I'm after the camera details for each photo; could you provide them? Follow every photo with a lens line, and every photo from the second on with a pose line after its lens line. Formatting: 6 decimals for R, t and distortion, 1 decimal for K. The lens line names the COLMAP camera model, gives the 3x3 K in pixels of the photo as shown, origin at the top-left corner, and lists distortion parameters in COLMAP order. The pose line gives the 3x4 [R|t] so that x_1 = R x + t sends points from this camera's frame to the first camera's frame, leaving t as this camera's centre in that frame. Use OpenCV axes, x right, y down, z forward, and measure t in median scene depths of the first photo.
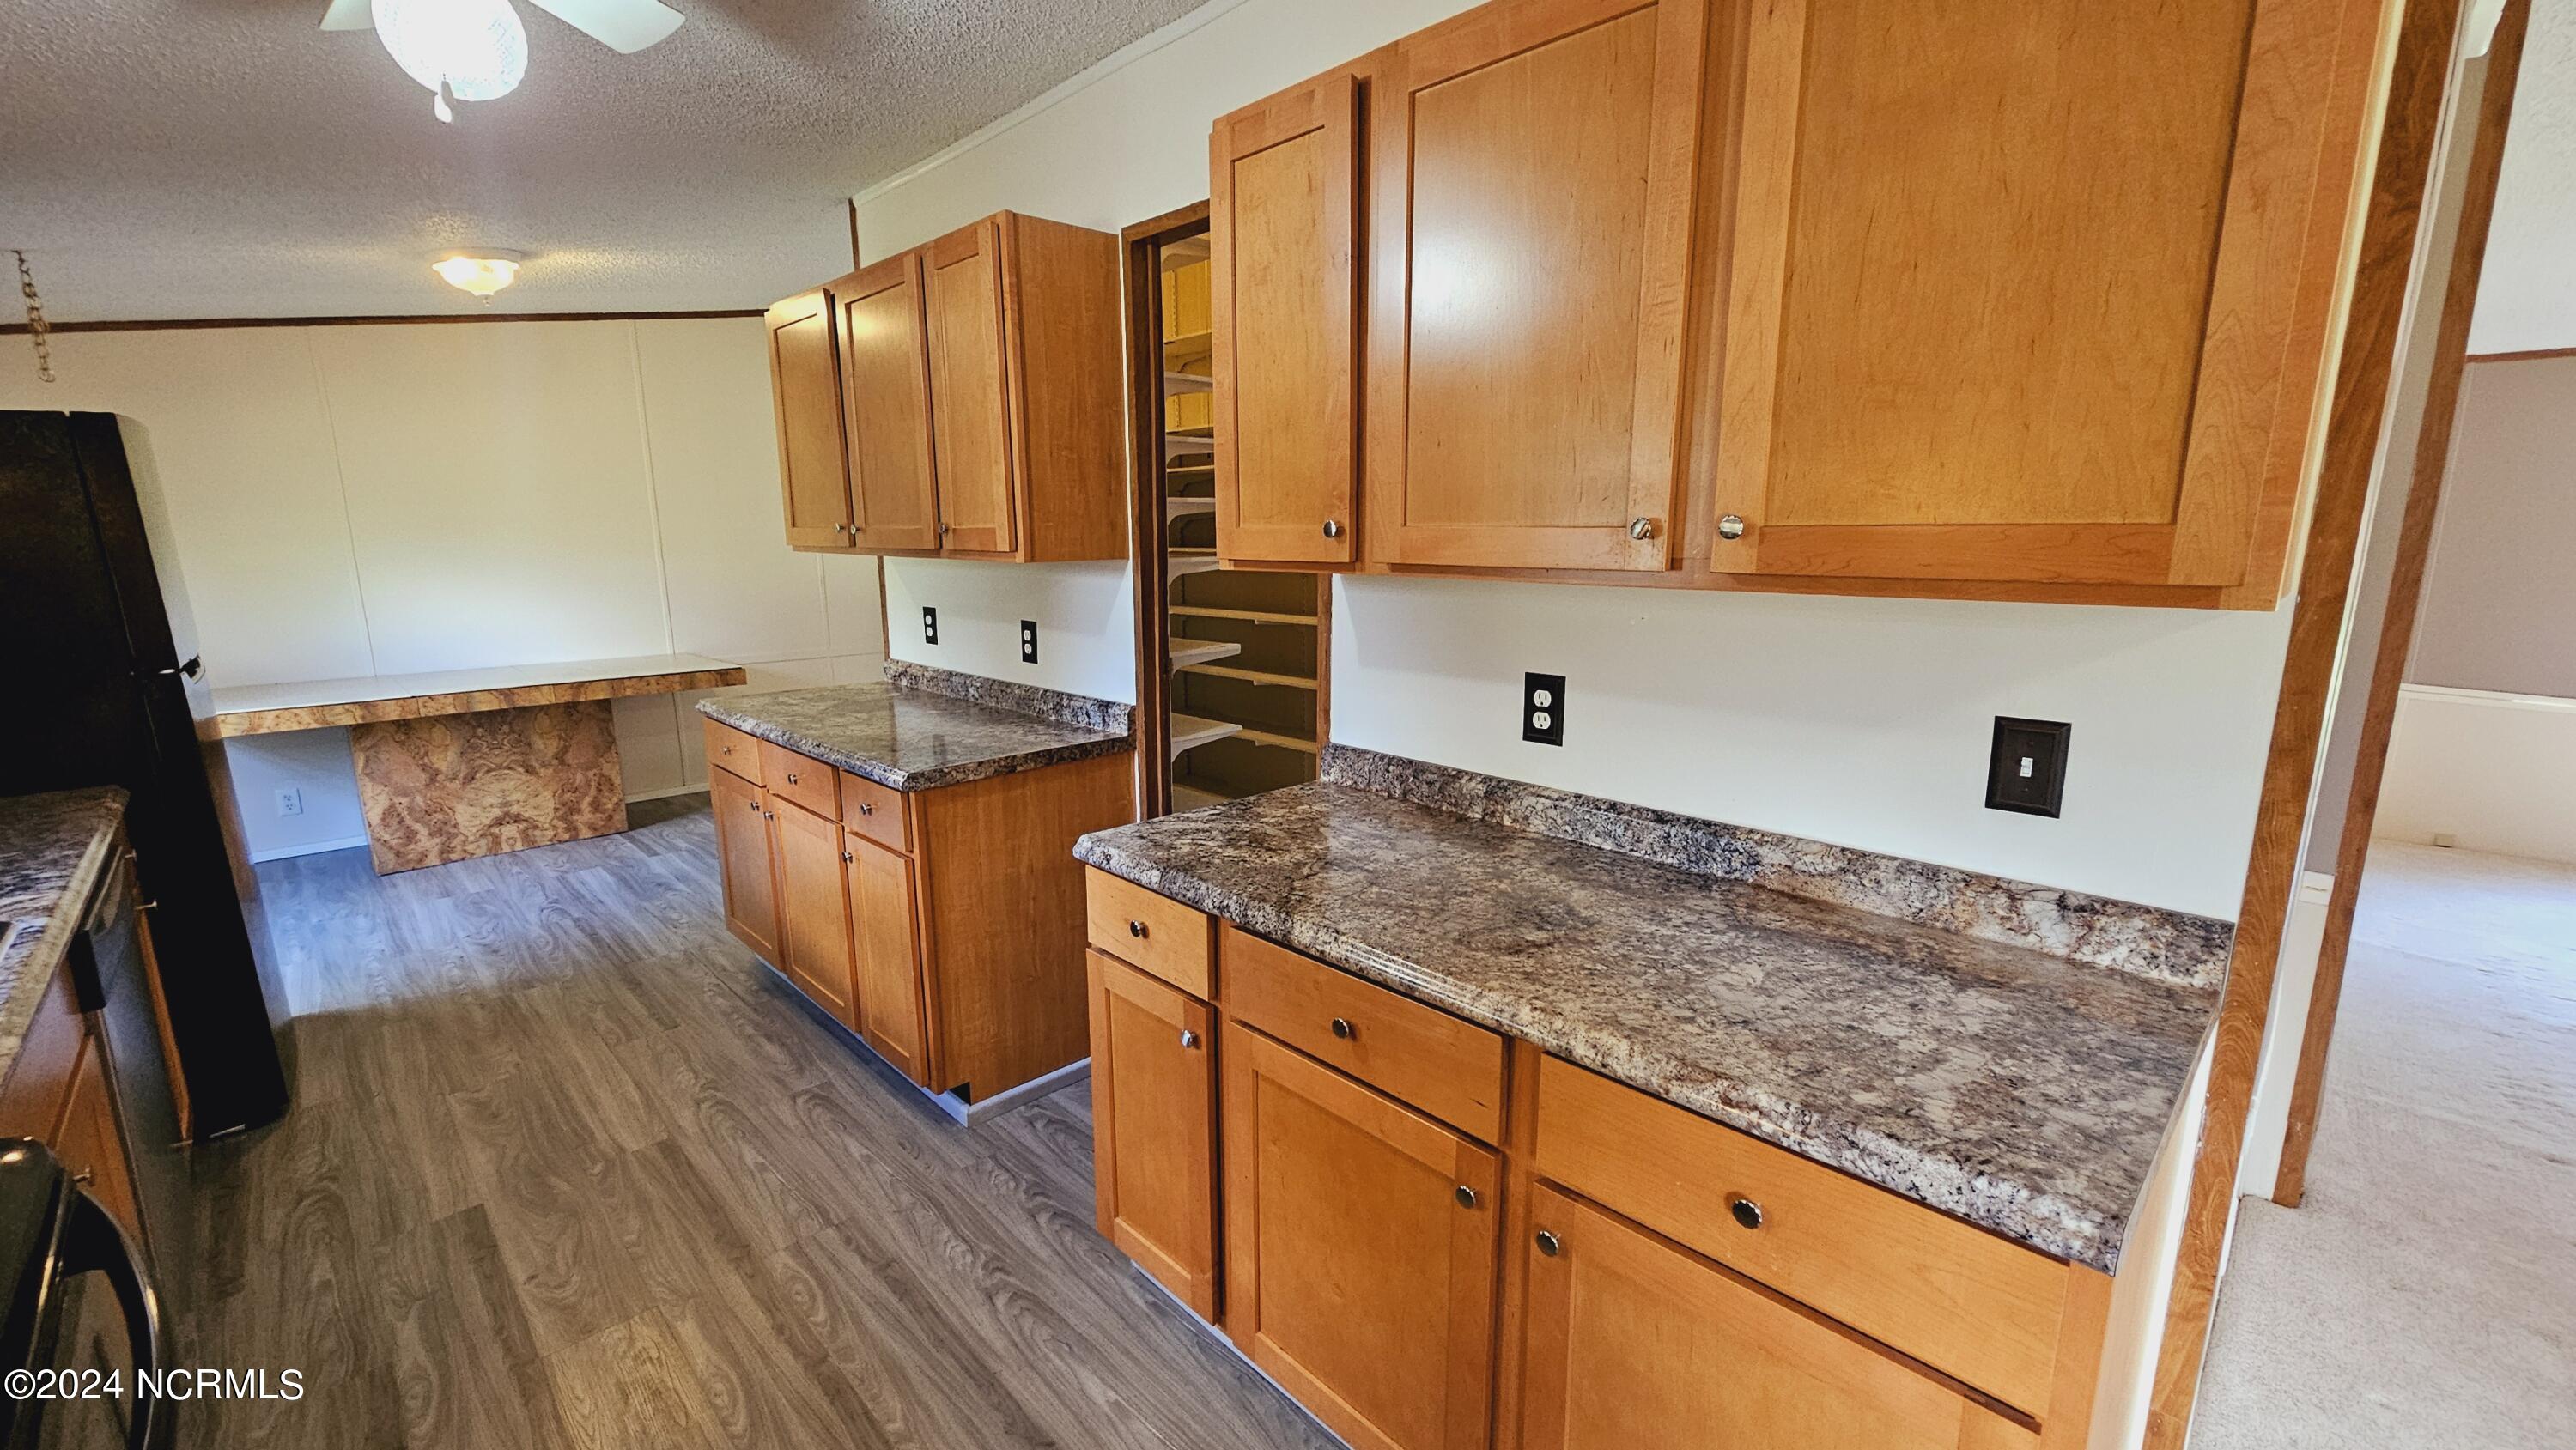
lens RADIAL K [[1055.8, 0, 1290.2], [0, 1055.8, 734.2], [0, 0, 1]] dist [0.002970, 0.000430]
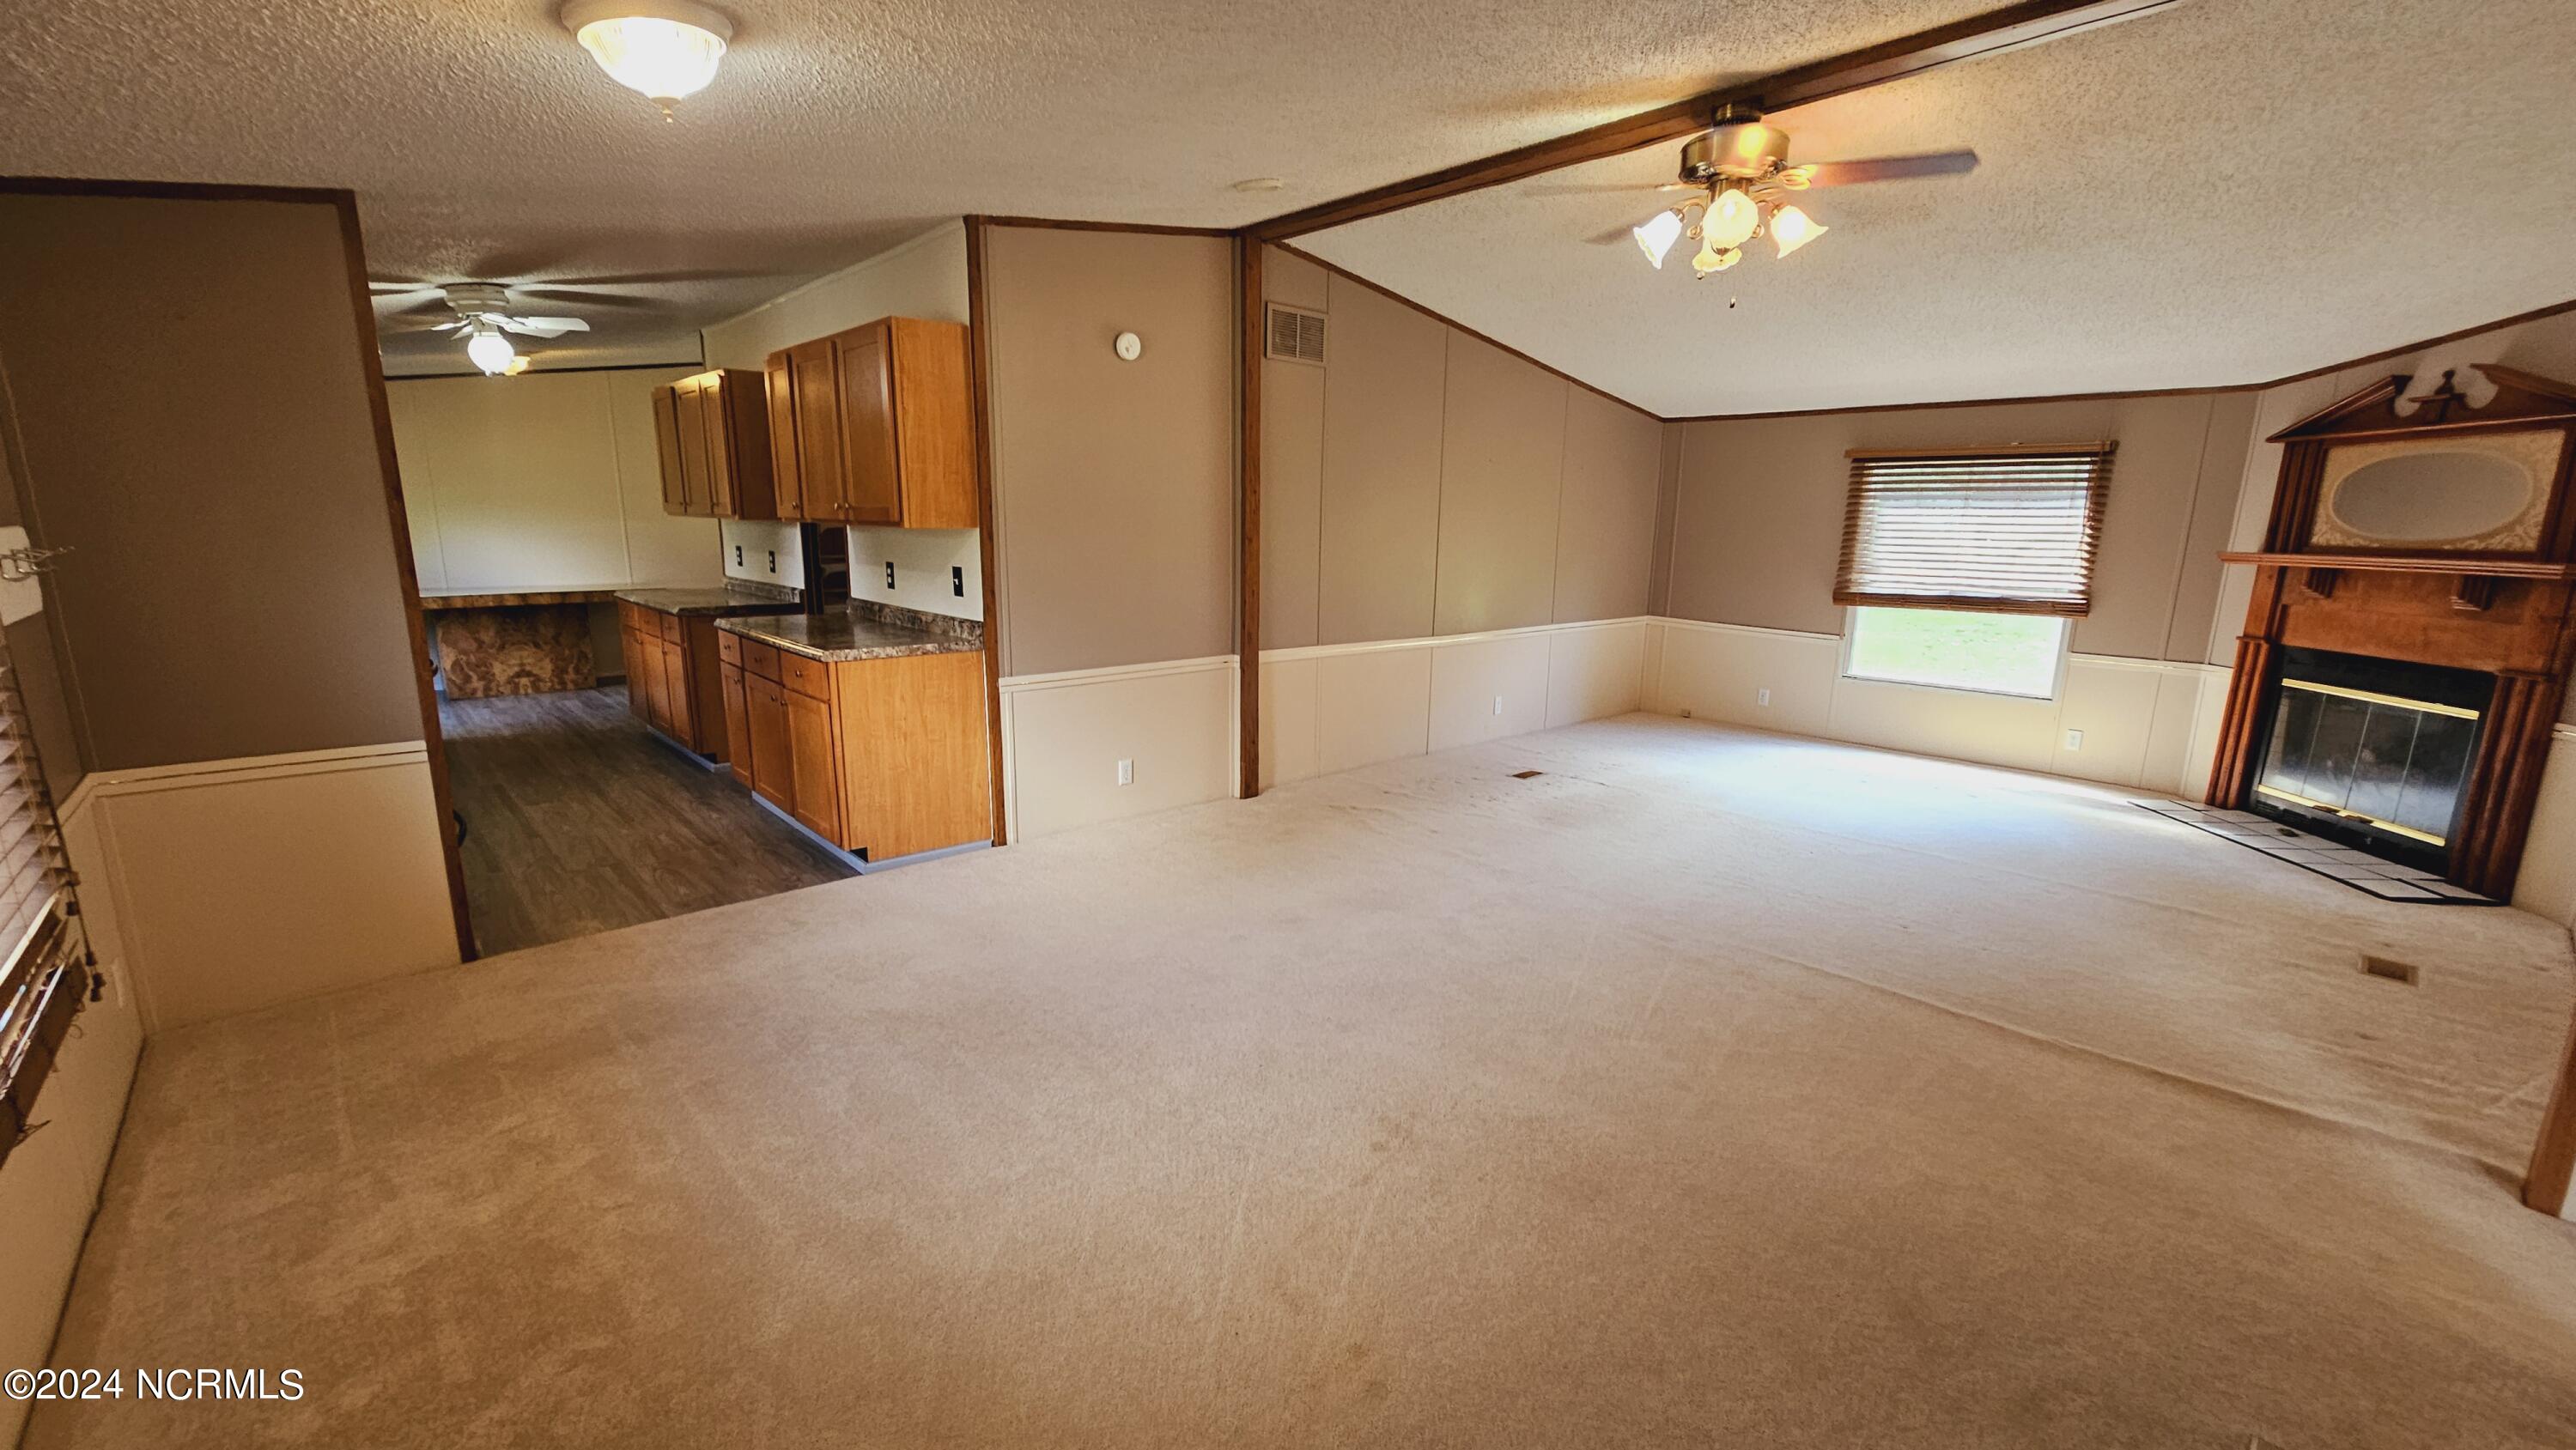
lens RADIAL K [[1055.8, 0, 1290.2], [0, 1055.8, 734.2], [0, 0, 1]] dist [0.002970, 0.000430]
pose [[0.999388, 0.022906, -0.026428, 0.592893], [-0.022538, 0.999646, 0.014145, 0.141203], [0.026742, -0.013541, 0.999551, -0.733942]]
